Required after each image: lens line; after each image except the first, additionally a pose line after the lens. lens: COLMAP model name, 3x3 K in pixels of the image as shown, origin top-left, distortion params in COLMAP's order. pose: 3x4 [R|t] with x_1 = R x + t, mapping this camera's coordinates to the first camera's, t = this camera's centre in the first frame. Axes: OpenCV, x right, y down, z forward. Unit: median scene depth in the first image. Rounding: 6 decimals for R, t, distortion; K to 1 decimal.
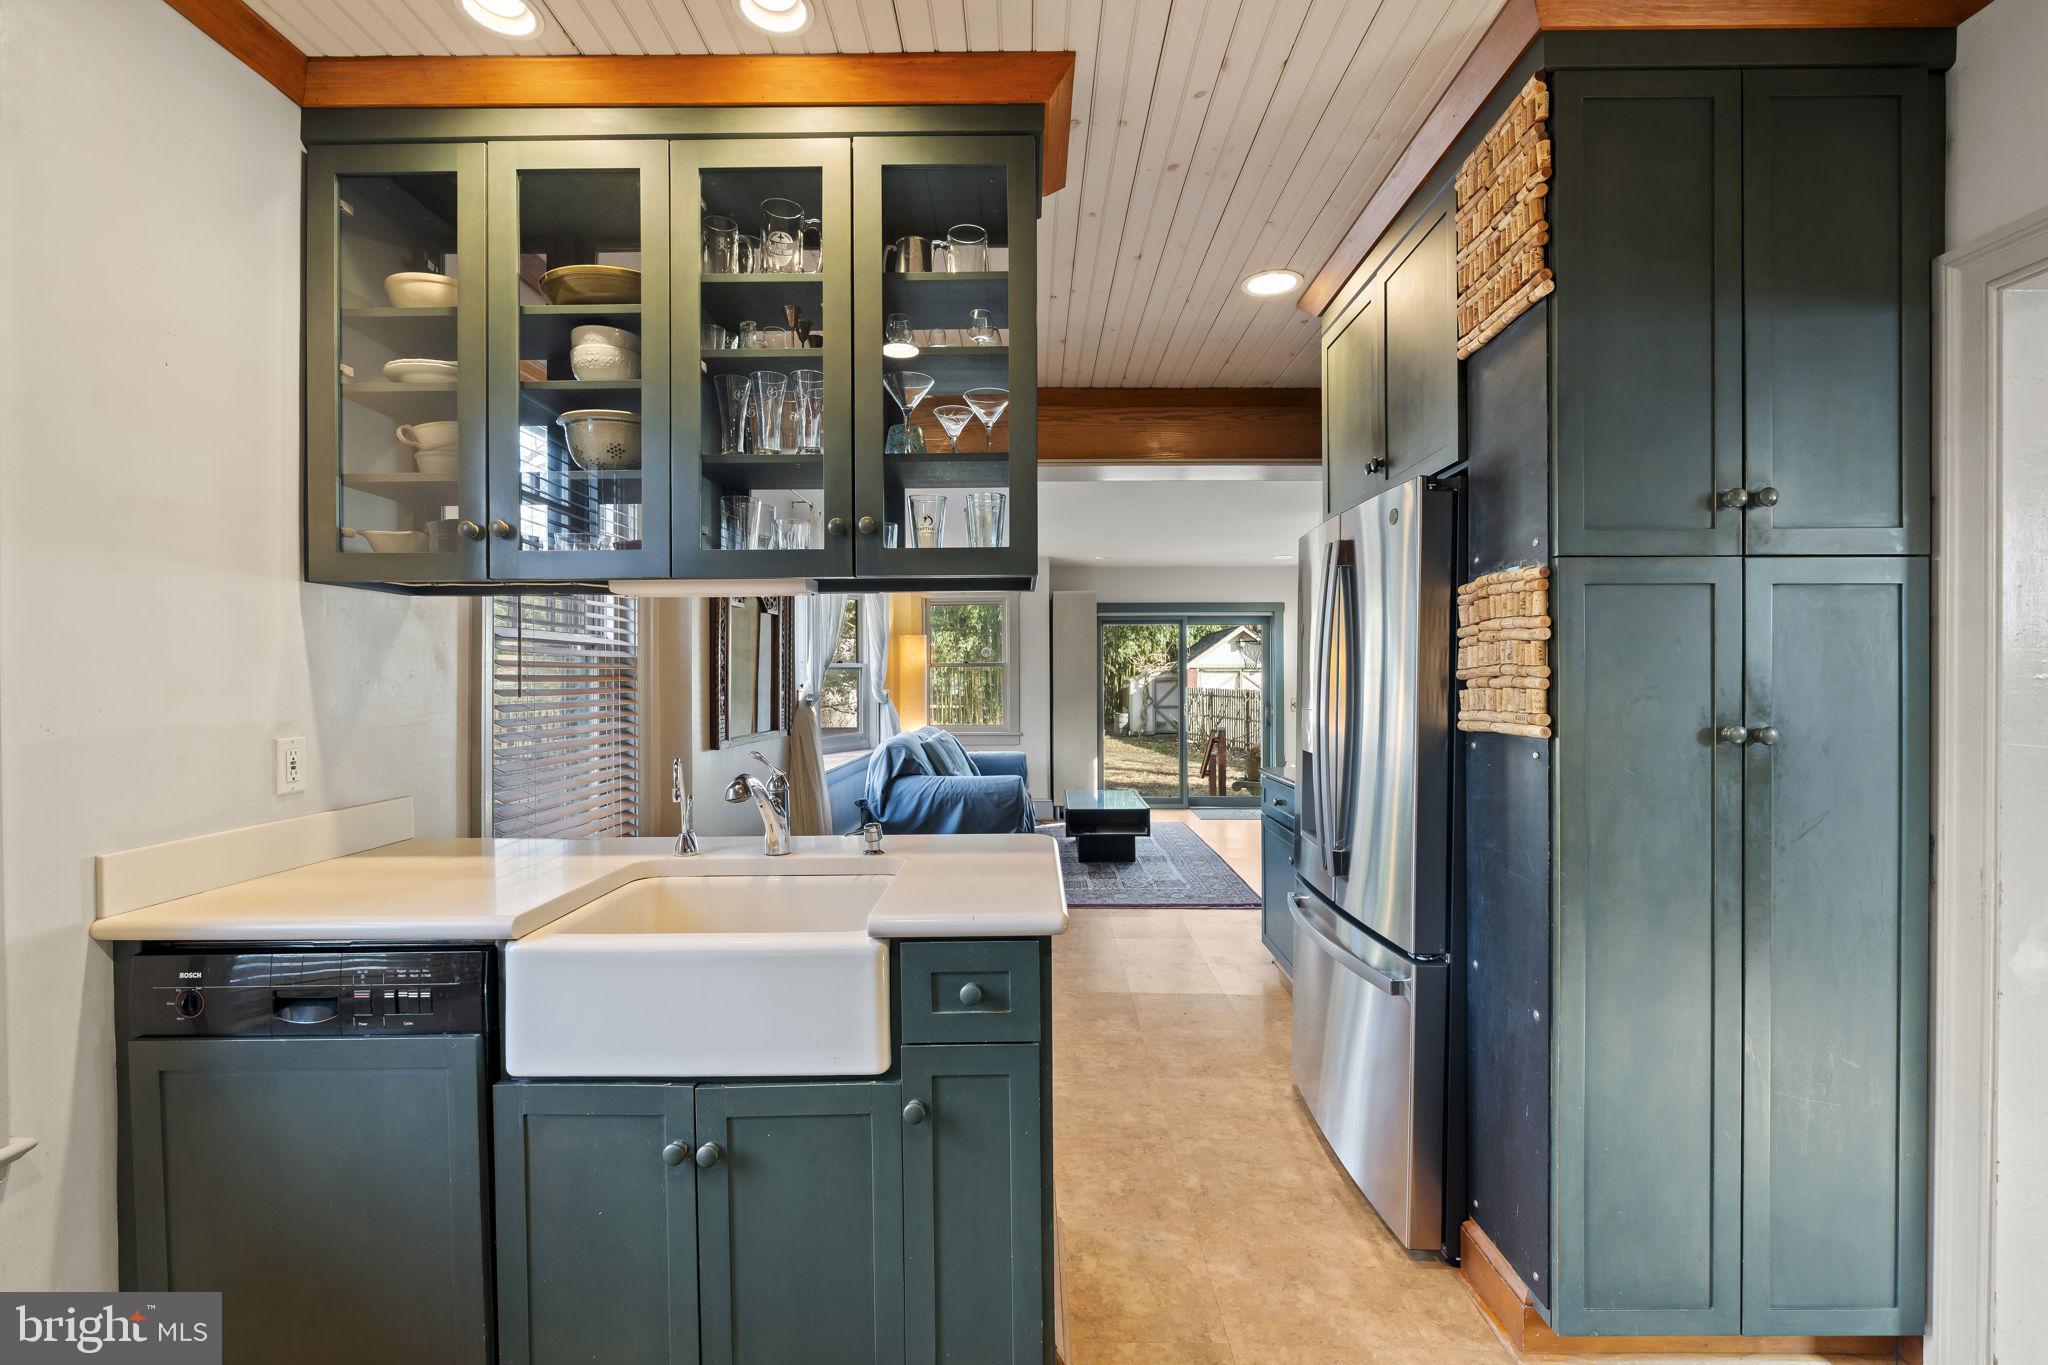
lens RADIAL K [[888.4, 0, 1053.6], [0, 888.4, 684.3], [0, 0, 1]] dist [-0.000573, -0.000947]
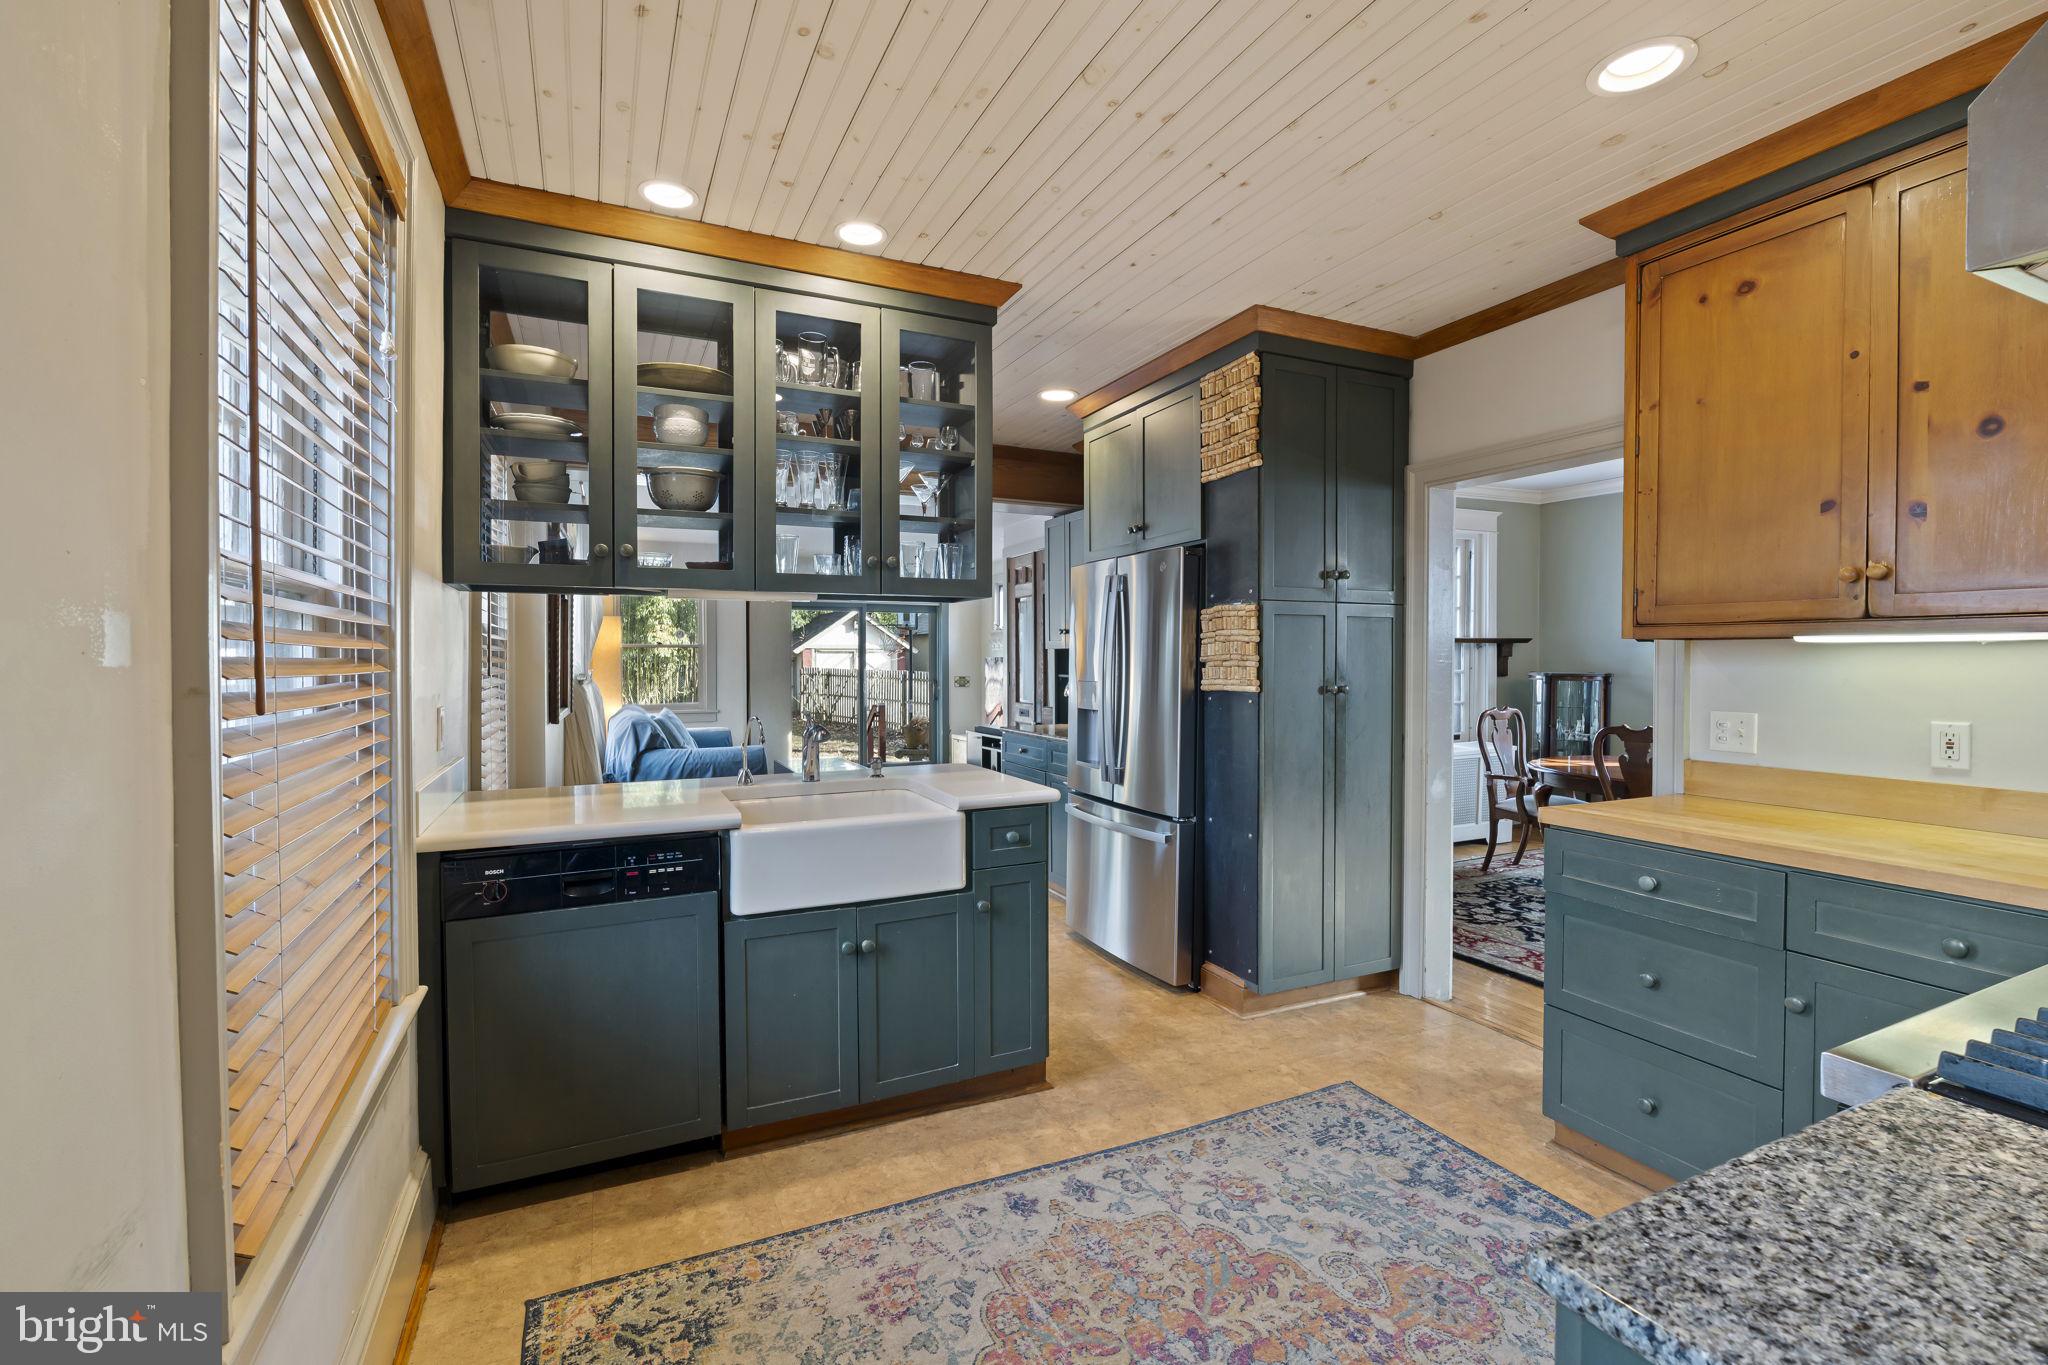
lens RADIAL K [[888.4, 0, 1019.9], [0, 888.4, 671.5], [0, 0, 1]] dist [-0.000573, -0.000947]
pose [[0.911759, -0.003182, 0.410714, -0.613551], [-0.000287, 0.999965, 0.008384, -0.001286], [-0.410727, -0.007762, 0.911726, -0.481559]]
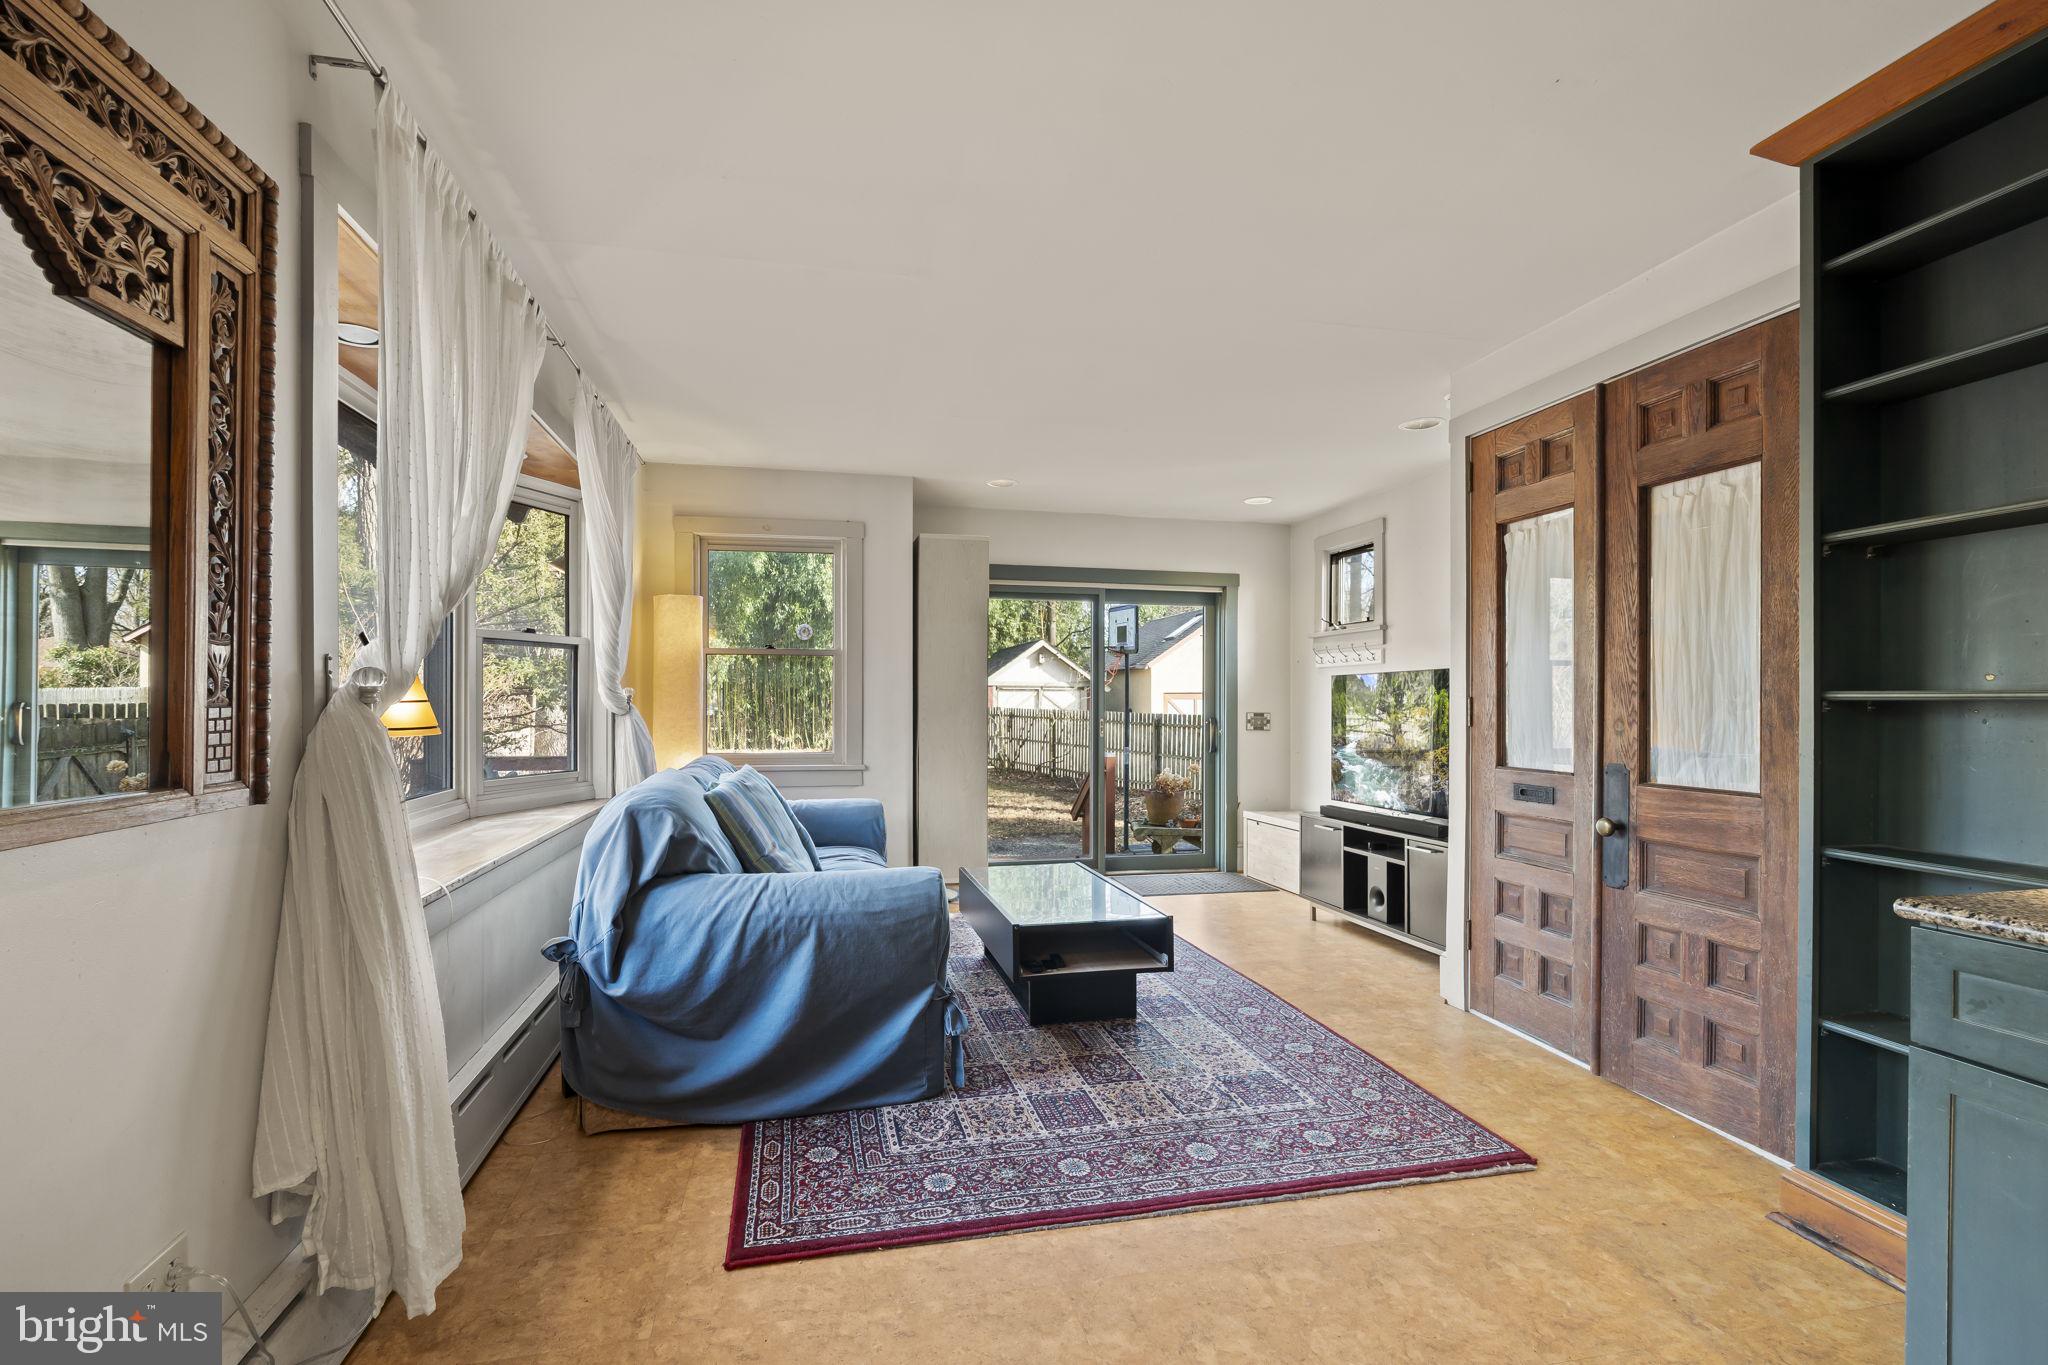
lens RADIAL K [[888.4, 0, 1005.9], [0, 888.4, 697.5], [0, 0, 1]] dist [-0.000573, -0.000947]
pose [[0.976753, 0.006541, 0.214269, -0.305095], [-0.004258, 0.999929, -0.011116, 0.058084], [-0.214326, 0.009945, 0.976711, 1.627147]]
